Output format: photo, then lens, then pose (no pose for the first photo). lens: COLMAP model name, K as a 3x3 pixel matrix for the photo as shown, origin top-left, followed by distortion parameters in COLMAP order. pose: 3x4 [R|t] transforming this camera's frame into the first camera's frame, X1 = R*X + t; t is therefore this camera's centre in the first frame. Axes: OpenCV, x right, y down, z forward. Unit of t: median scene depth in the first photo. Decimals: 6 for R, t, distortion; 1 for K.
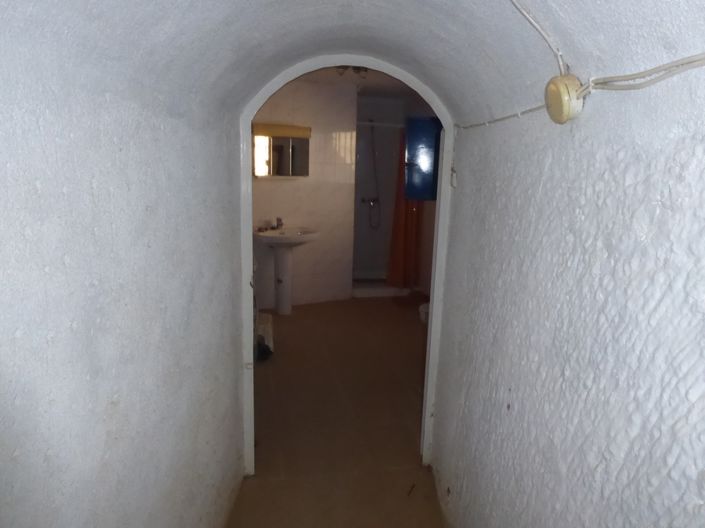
lens RADIAL K [[506.4, 0, 352.5], [0, 506.4, 264.0], [0, 0, 1]] dist [-0.006800, -0.002476]
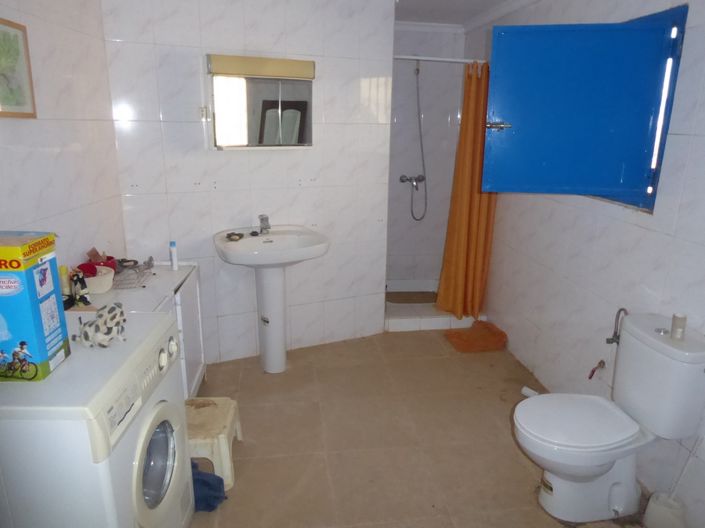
lens RADIAL K [[506.4, 0, 352.5], [0, 506.4, 264.0], [0, 0, 1]] dist [-0.006800, -0.002476]
pose [[0.997678, 0.012788, -0.066902, 0.001664], [-0.007965, 0.997382, 0.071872, -0.071372], [0.067646, -0.071172, 0.995168, 0.366352]]
